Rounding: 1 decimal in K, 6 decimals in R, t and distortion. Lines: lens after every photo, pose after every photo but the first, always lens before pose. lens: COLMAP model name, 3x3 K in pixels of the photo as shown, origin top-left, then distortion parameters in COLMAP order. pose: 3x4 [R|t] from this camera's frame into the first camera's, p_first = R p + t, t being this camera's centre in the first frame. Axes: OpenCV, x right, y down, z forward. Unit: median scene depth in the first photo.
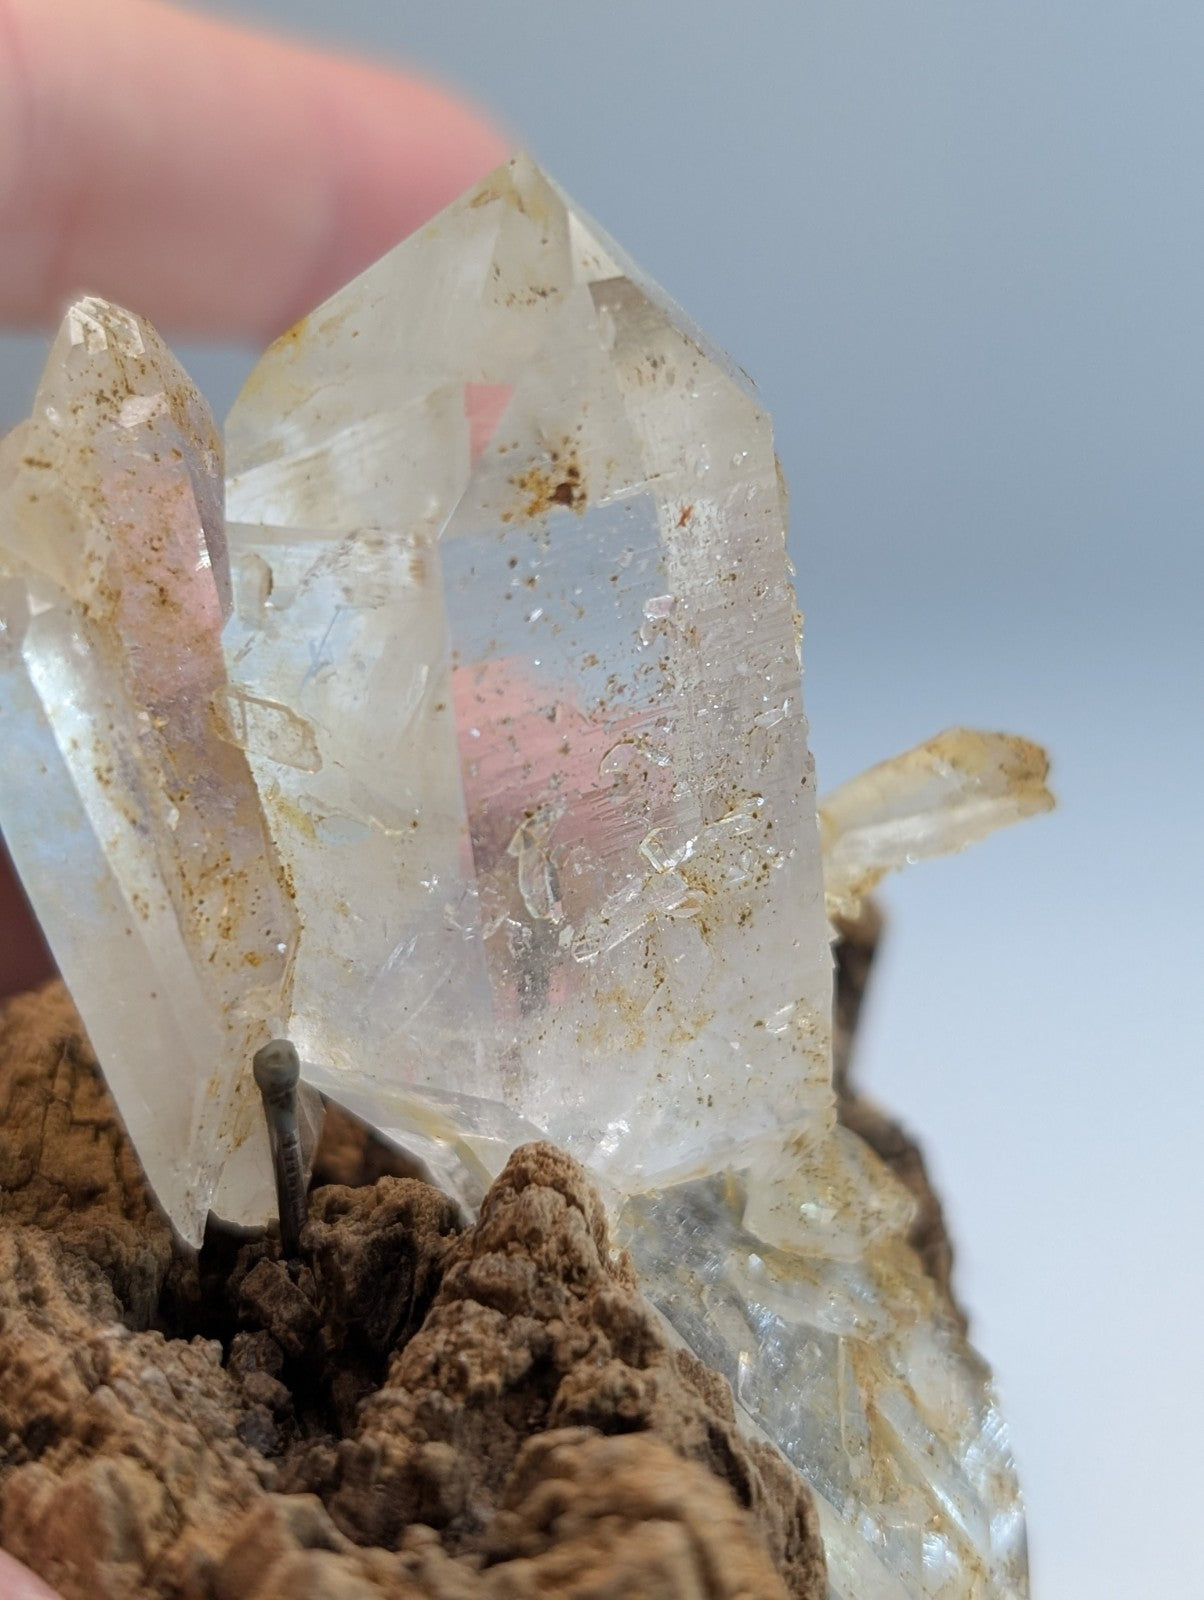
lens RADIAL K [[2446.6, 0, 604.1], [0, 2446.6, 770.6], [0, 0, 1]] dist [0.224690, -1.697792]
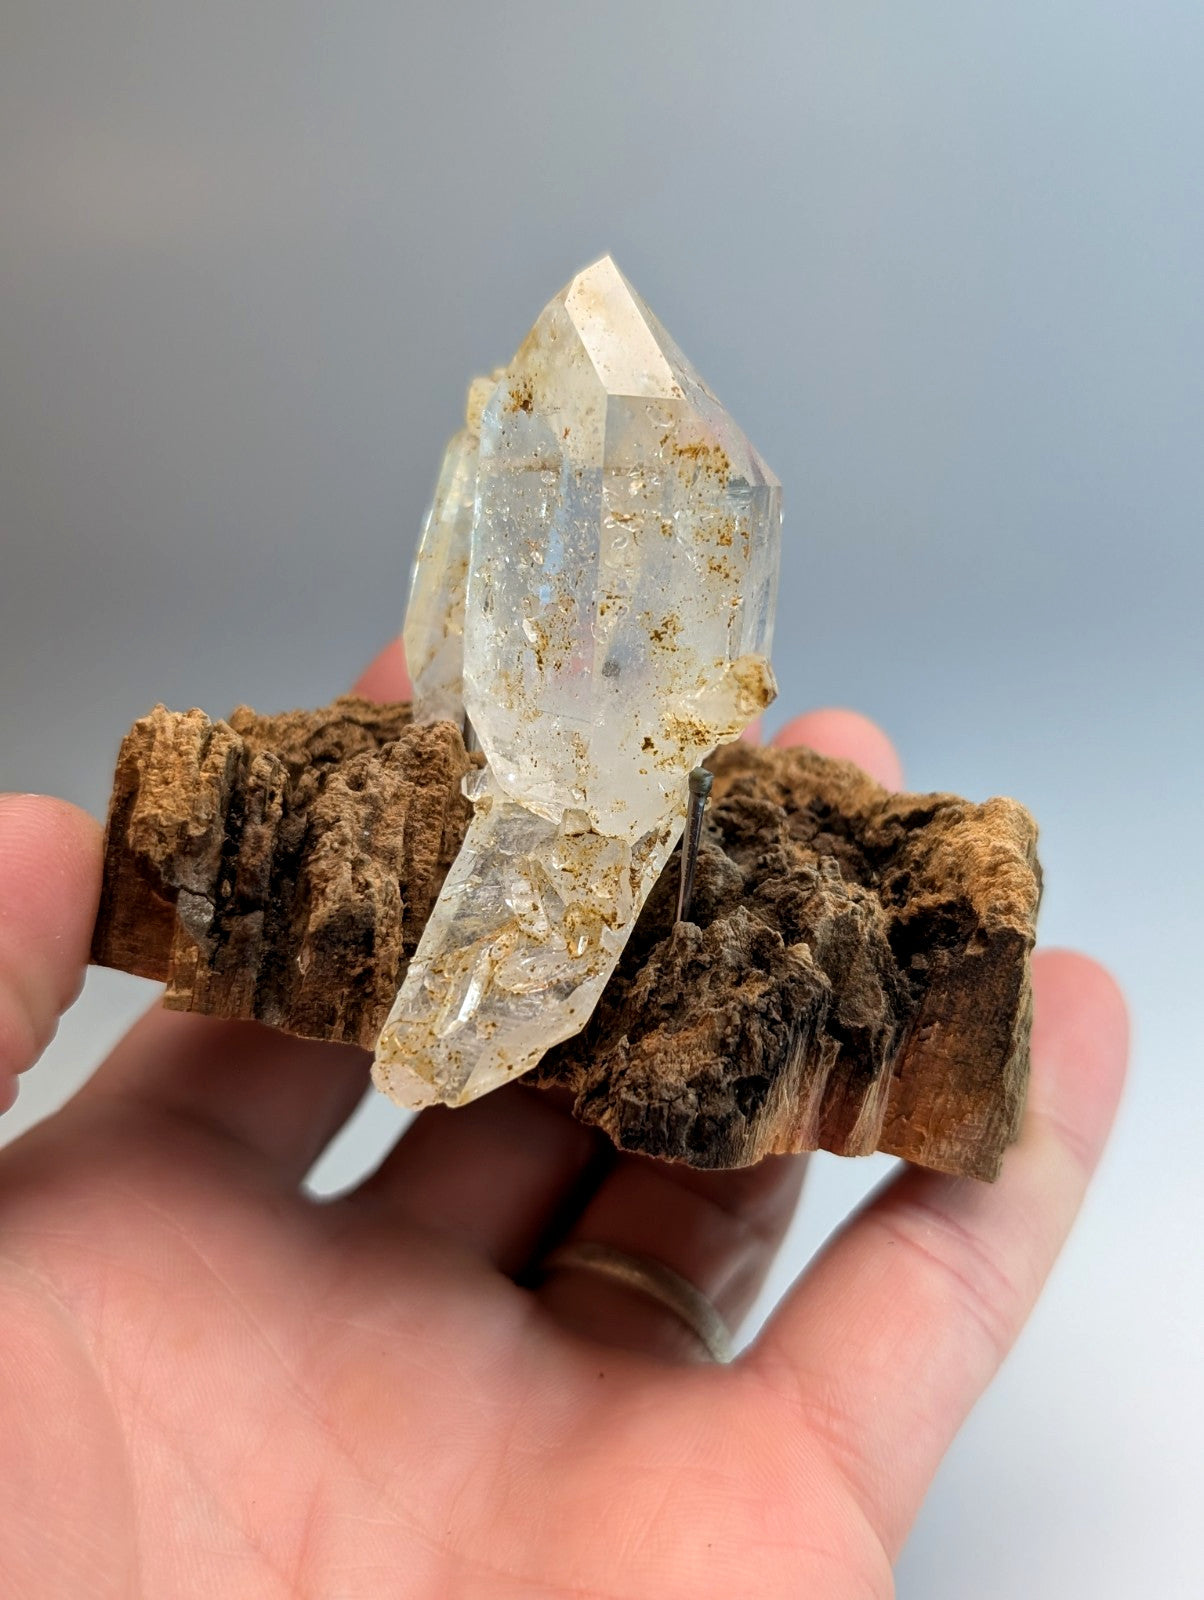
lens RADIAL K [[1809.9, 0, 627.9], [0, 1809.9, 772.1], [0, 0, 1]] dist [0.313080, -2.334312]
pose [[0.164266, 0.240289, -0.956702, 1.504743], [-0.444237, 0.883975, 0.145747, -0.099754], [0.880722, 0.401061, 0.251952, 0.791933]]
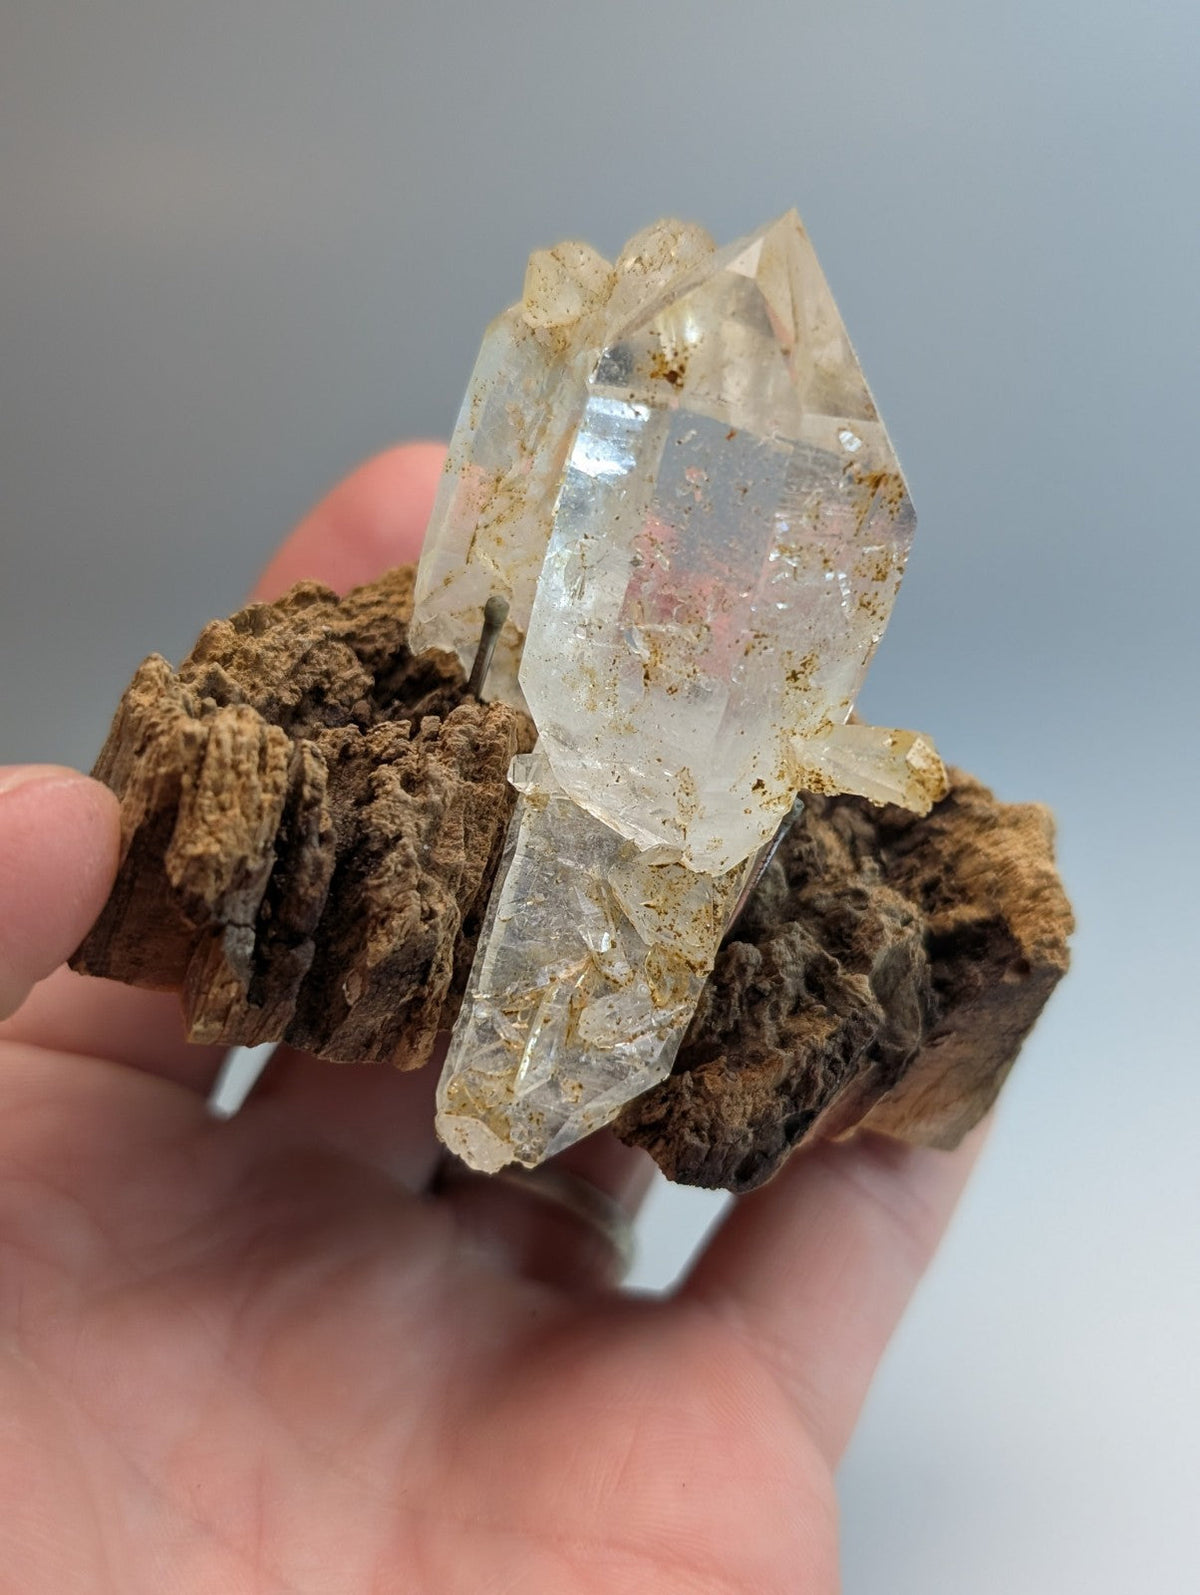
lens RADIAL K [[1804.2, 0, 625.8], [0, 1804.2, 769.7], [0, 0, 1]] dist [0.313080, -2.334312]
pose [[0.404699, 0.543221, -0.735615, 1.035220], [-0.589389, 0.770004, 0.244364, -0.189099], [0.699170, 0.334669, 0.631789, 0.253980]]
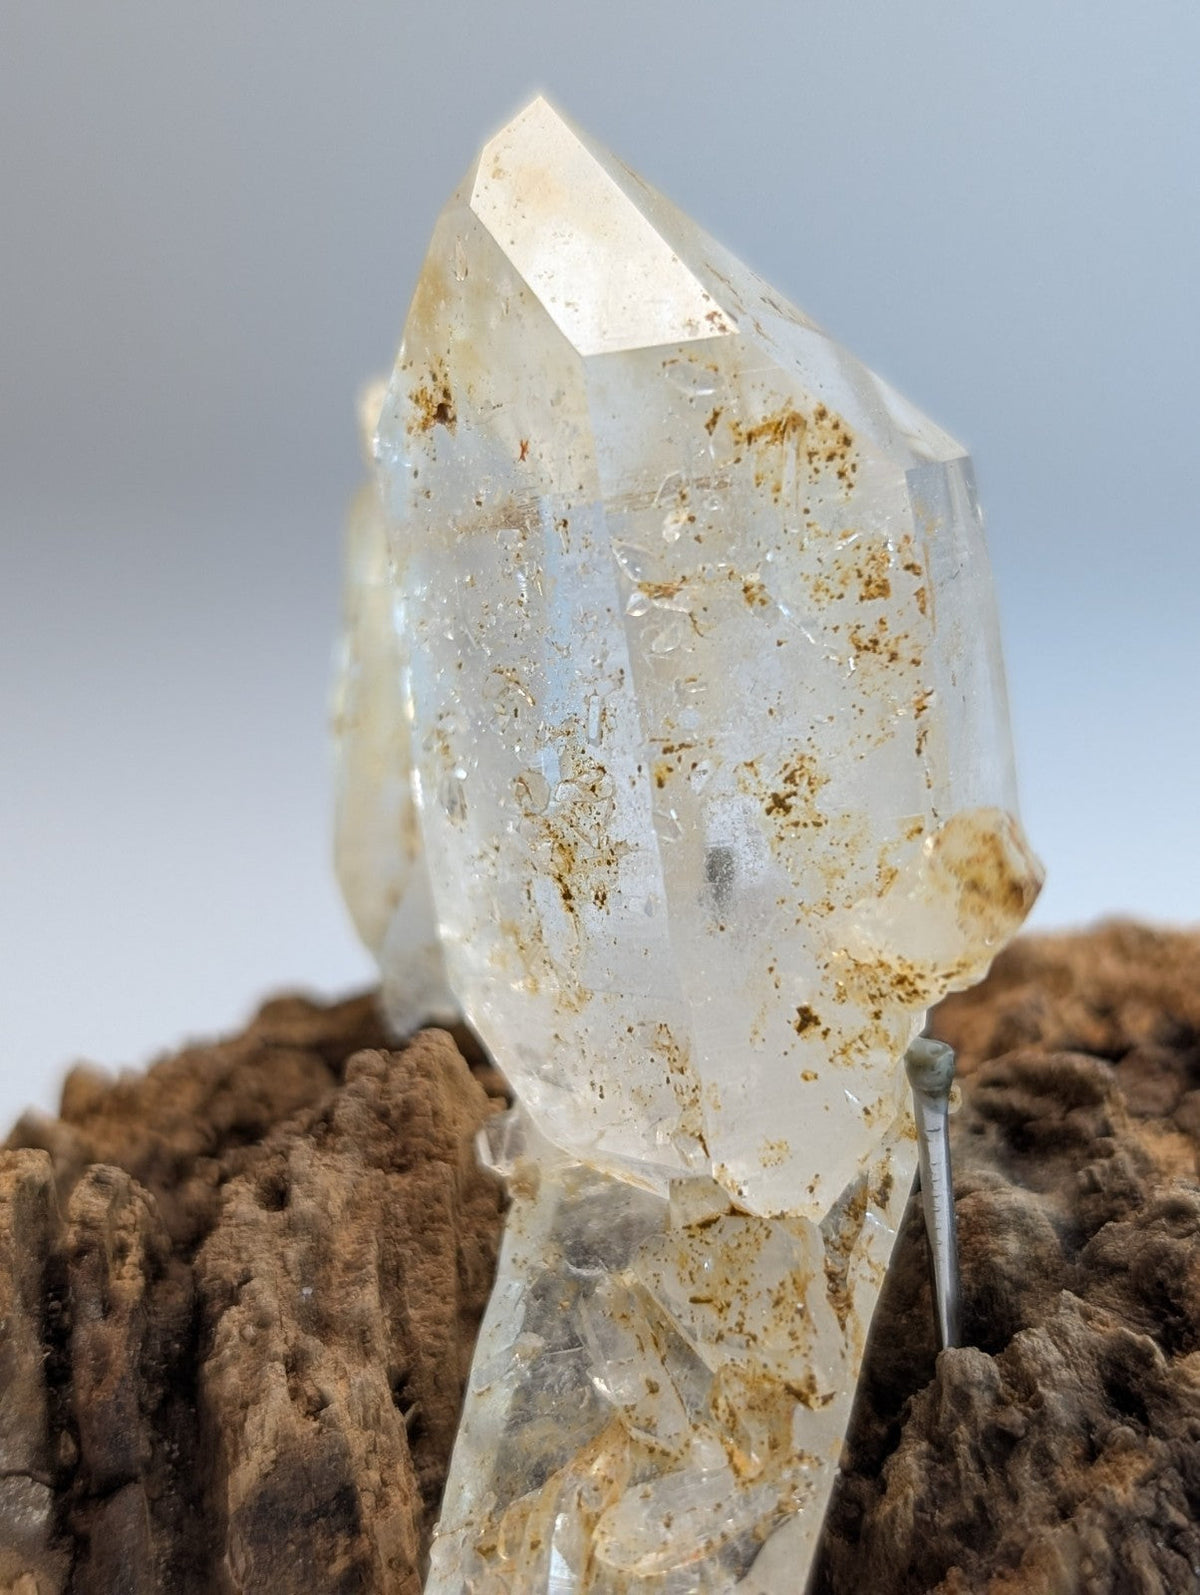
lens RADIAL K [[2474.8, 0, 624.6], [0, 2474.8, 800.5], [0, 0, 1]] dist [0.238429, -1.742924]
pose [[0.110988, 0.180254, -0.977338, 1.049906], [-0.239719, 0.959233, 0.149692, -0.129063], [0.964477, 0.217673, 0.149674, 0.927337]]
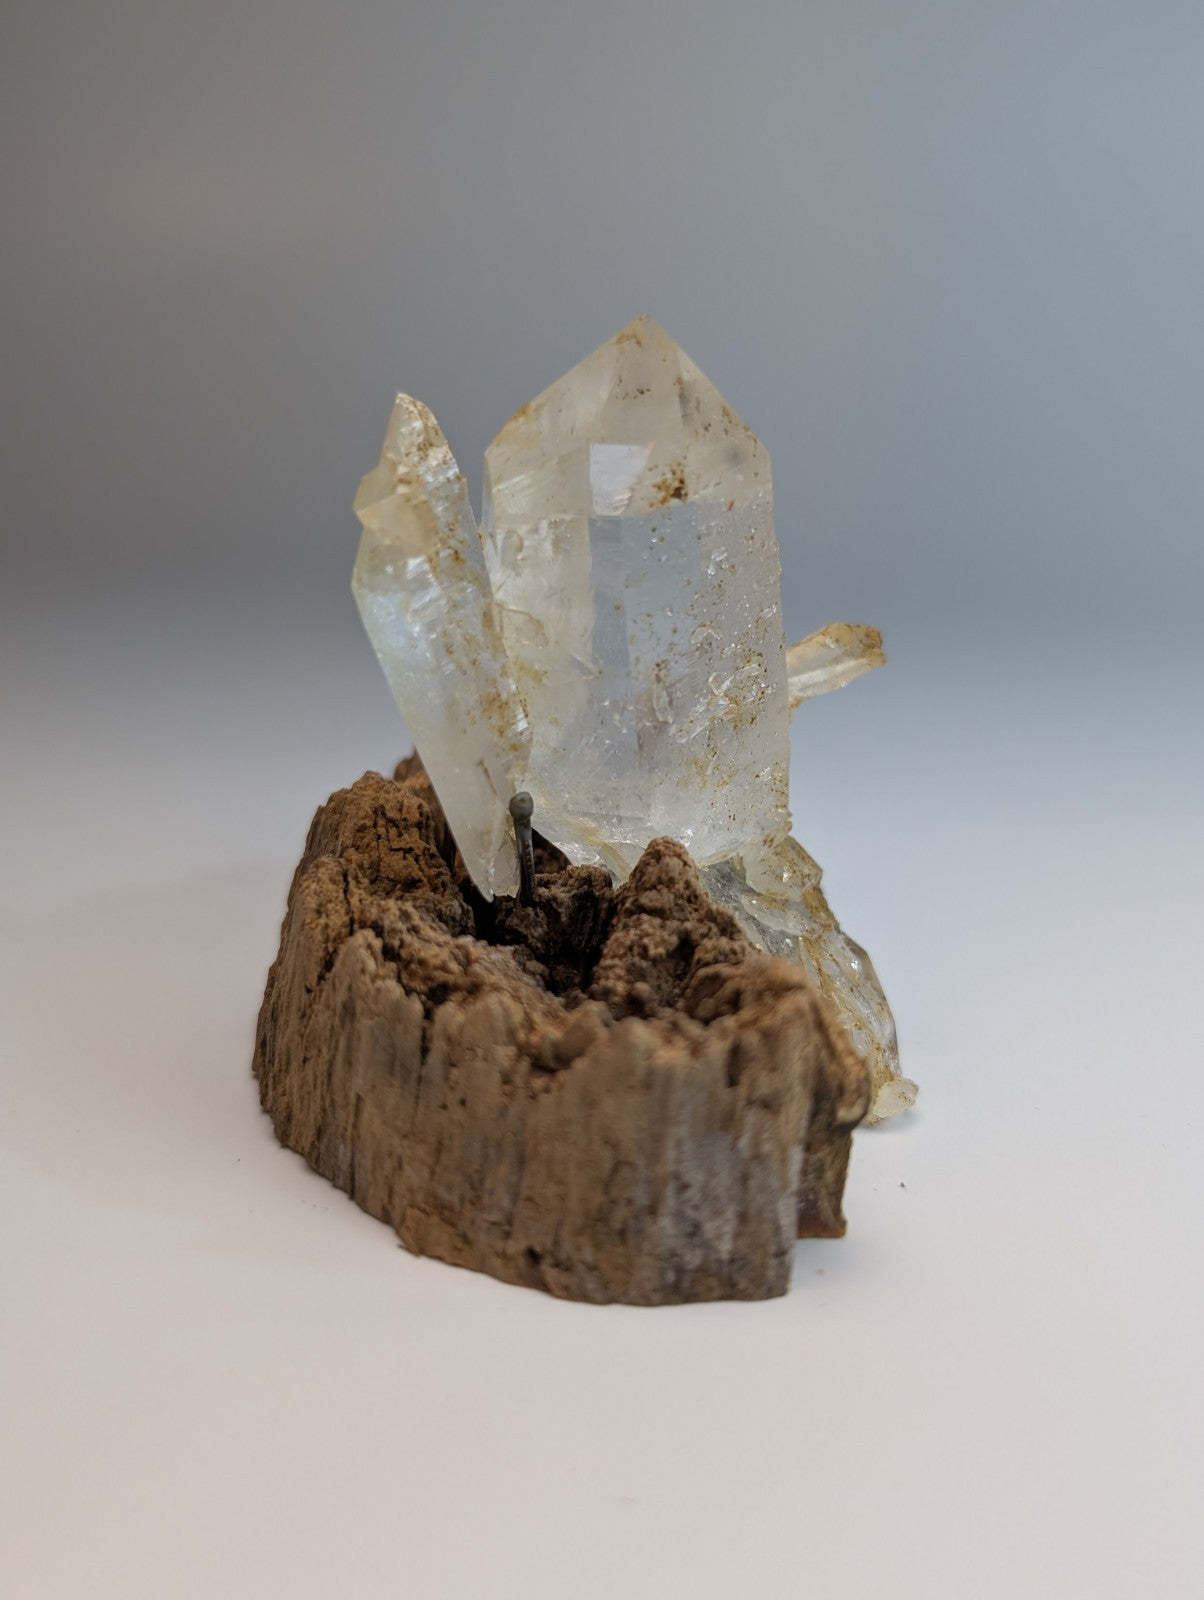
lens RADIAL K [[1522.6, 0, 637.9], [0, 1522.6, 798.6], [0, 0, 1]] dist [0.197130, -0.001126]
pose [[0.985526, -0.050836, 0.161722, -0.246608], [0.042958, 0.997731, 0.051844, 0.060390], [-0.163991, -0.044147, 0.985474, -0.182505]]
